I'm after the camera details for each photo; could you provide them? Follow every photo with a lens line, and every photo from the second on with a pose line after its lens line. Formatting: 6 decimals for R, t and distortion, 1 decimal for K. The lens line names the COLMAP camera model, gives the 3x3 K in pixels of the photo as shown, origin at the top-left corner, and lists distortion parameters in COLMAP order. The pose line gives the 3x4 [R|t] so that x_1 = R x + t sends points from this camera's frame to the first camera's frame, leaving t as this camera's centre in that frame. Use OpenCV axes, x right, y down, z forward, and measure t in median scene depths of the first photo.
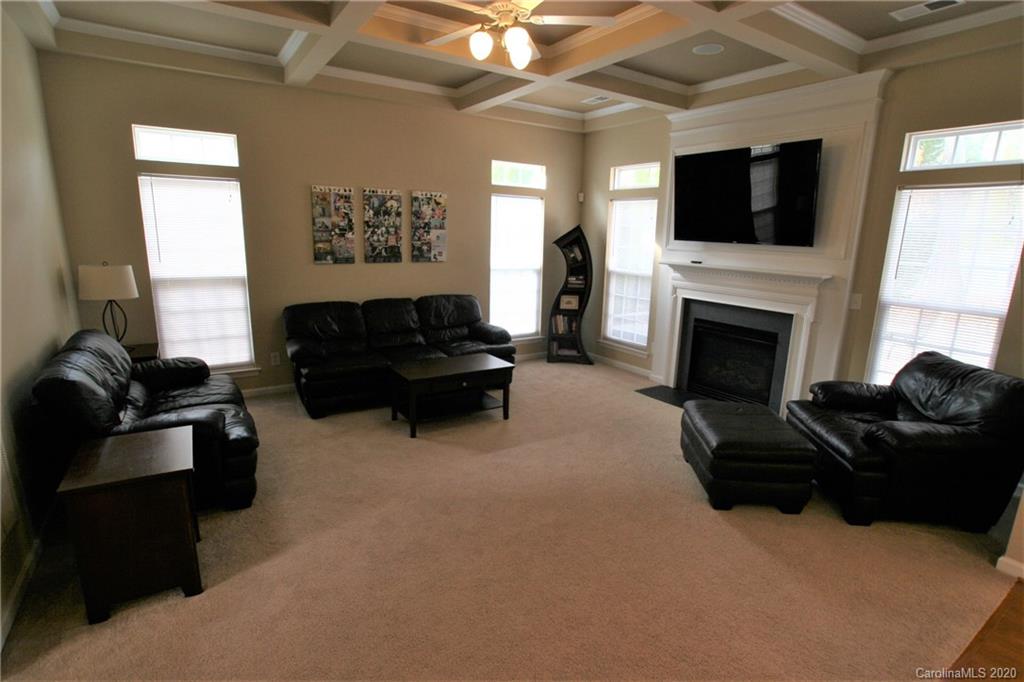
lens RADIAL K [[512.1, 0, 508.8], [0, 512.1, 348.3], [0, 0, 1]] dist [-0.060874, 0.018878]
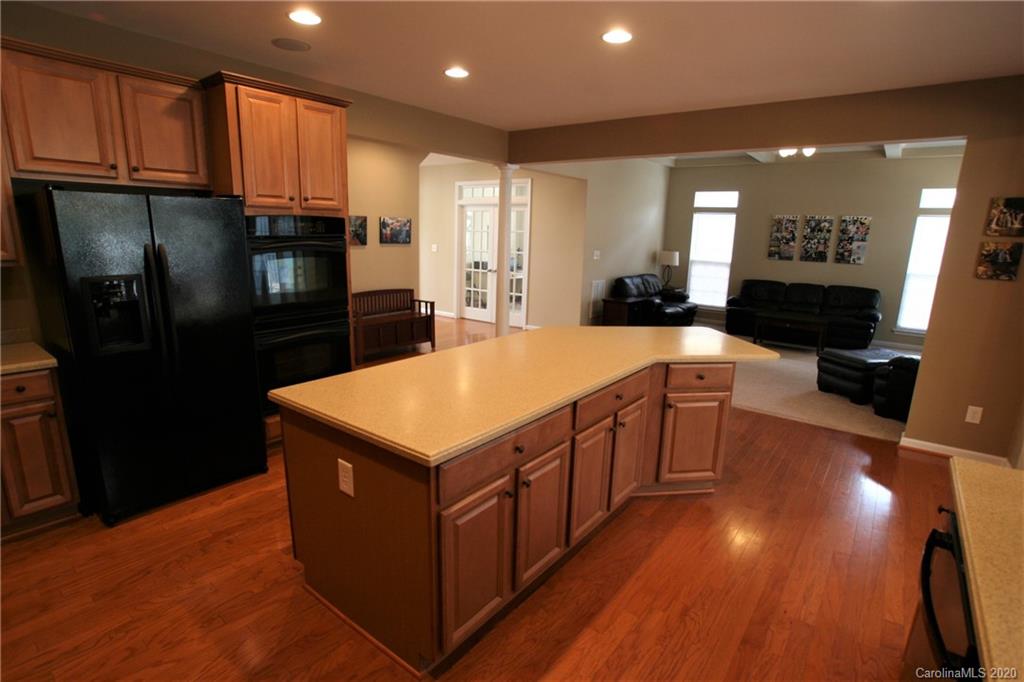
lens RADIAL K [[512.1, 0, 505.9], [0, 512.1, 347.4], [0, 0, 1]] dist [-0.060874, 0.018878]
pose [[0.318076, 0.191743, -0.928473, 1.024832], [-0.230469, 0.965596, 0.120455, 0.131668], [0.919626, 0.175670, 0.351323, -0.406515]]
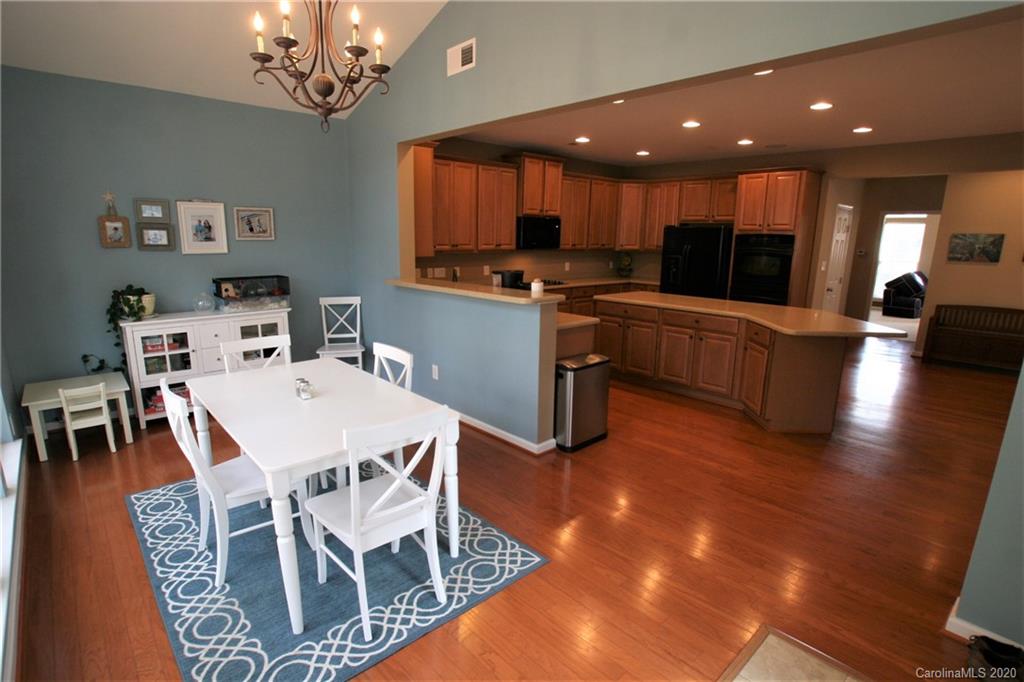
lens RADIAL K [[512.1, 0, 512.6], [0, 512.1, 342.6], [0, 0, 1]] dist [-0.060874, 0.018878]
pose [[-0.987288, -0.007294, -0.158772, 1.104200], [-0.073749, 0.905923, 0.416972, -0.127648], [0.140794, 0.423380, -0.894945, 0.710214]]
